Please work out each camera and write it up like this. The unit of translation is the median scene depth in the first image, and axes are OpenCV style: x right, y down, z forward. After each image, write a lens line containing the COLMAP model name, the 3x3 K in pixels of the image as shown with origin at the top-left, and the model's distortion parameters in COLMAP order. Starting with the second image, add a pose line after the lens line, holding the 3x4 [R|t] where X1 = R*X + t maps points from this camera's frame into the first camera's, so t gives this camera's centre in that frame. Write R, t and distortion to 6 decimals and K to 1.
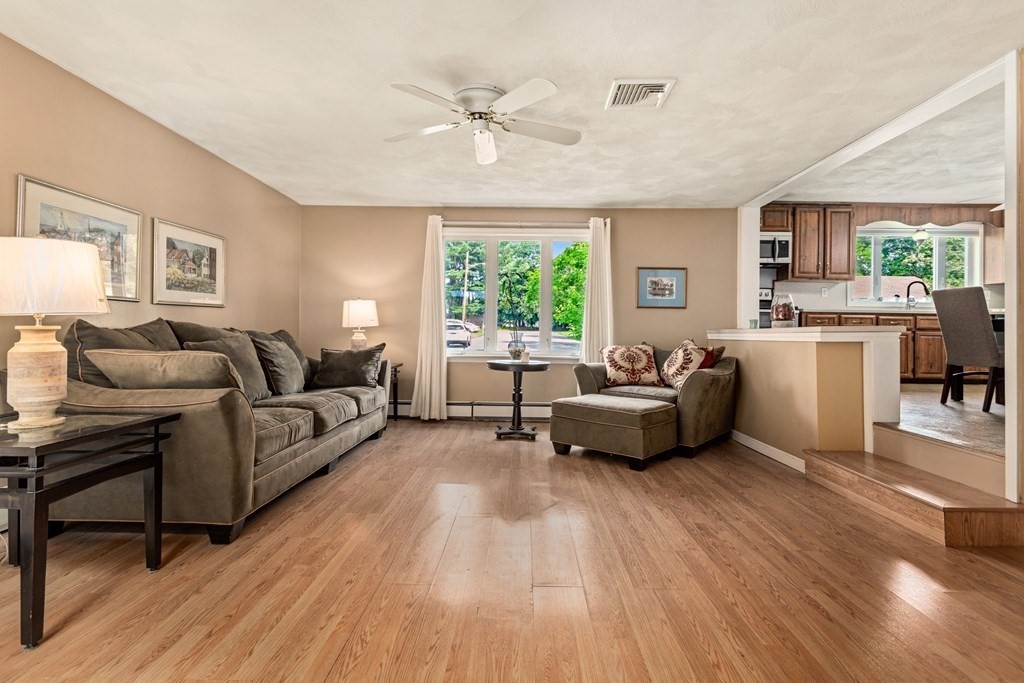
lens RADIAL K [[491.9, 0, 513.9], [0, 491.9, 323.9], [0, 0, 1]] dist [0.000798, 0.000477]
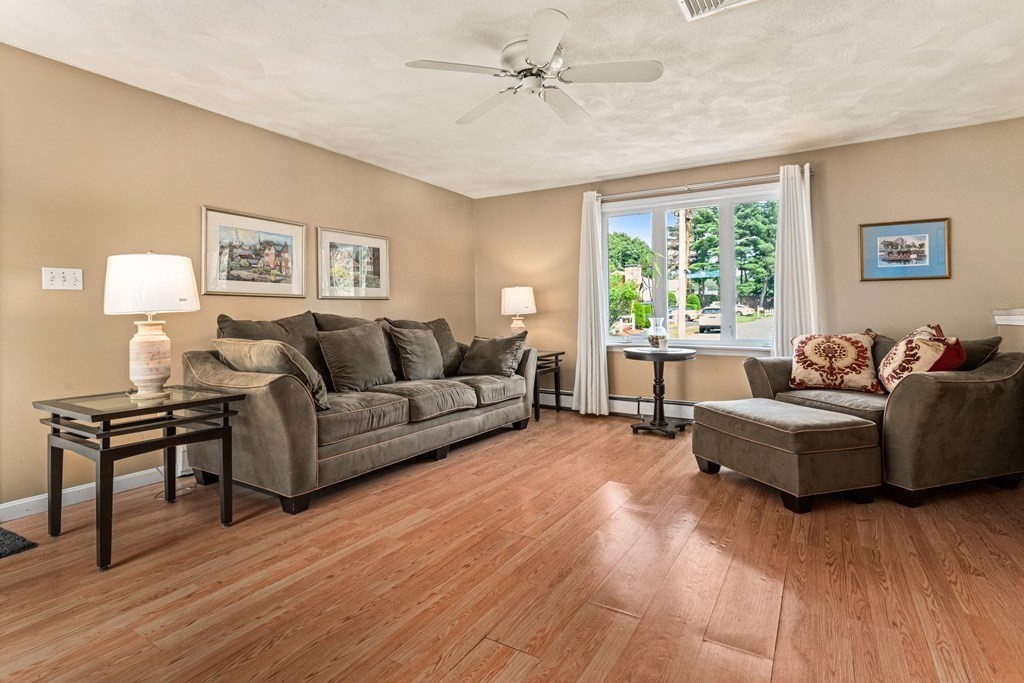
lens RADIAL K [[504.9, 0, 514.9], [0, 504.9, 304.1], [0, 0, 1]] dist [-0.000574, 0.001072]
pose [[0.864428, -0.026712, -0.502046, 0.248570], [0.022418, 0.999642, -0.014588, 0.000122], [0.502256, 0.001356, 0.864718, 0.150451]]
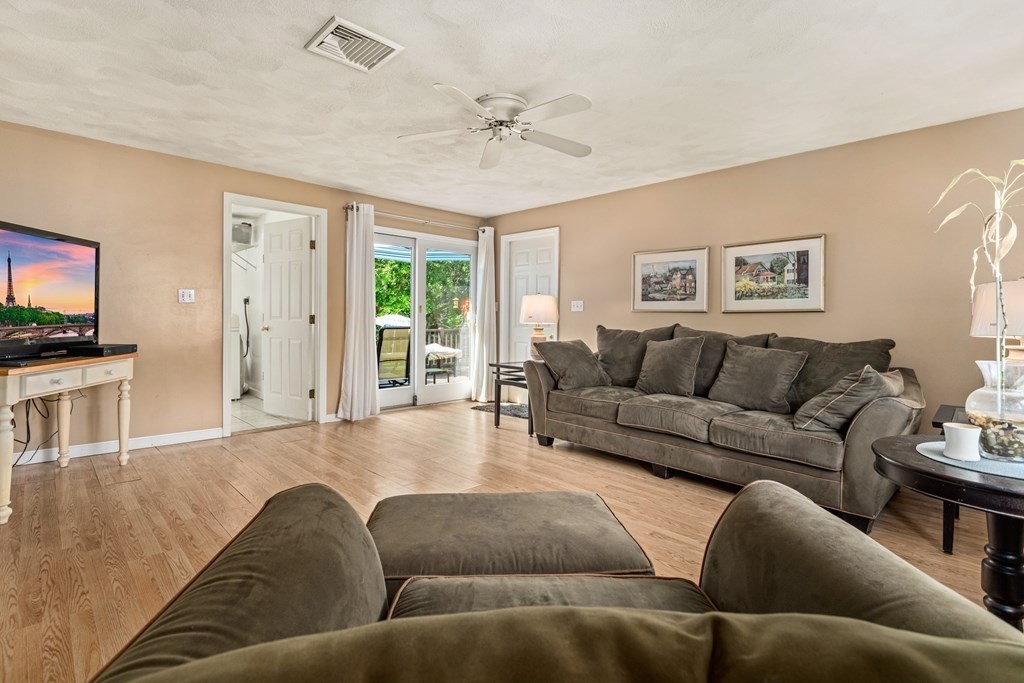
lens RADIAL K [[491.9, 0, 513.9], [0, 491.9, 323.9], [0, 0, 1]] dist [0.000798, 0.000477]
pose [[-0.704602, -0.010606, -0.709524, 0.464703], [-0.010846, 0.999932, -0.004176, -0.001255], [0.709520, 0.004753, -0.704669, 1.276414]]
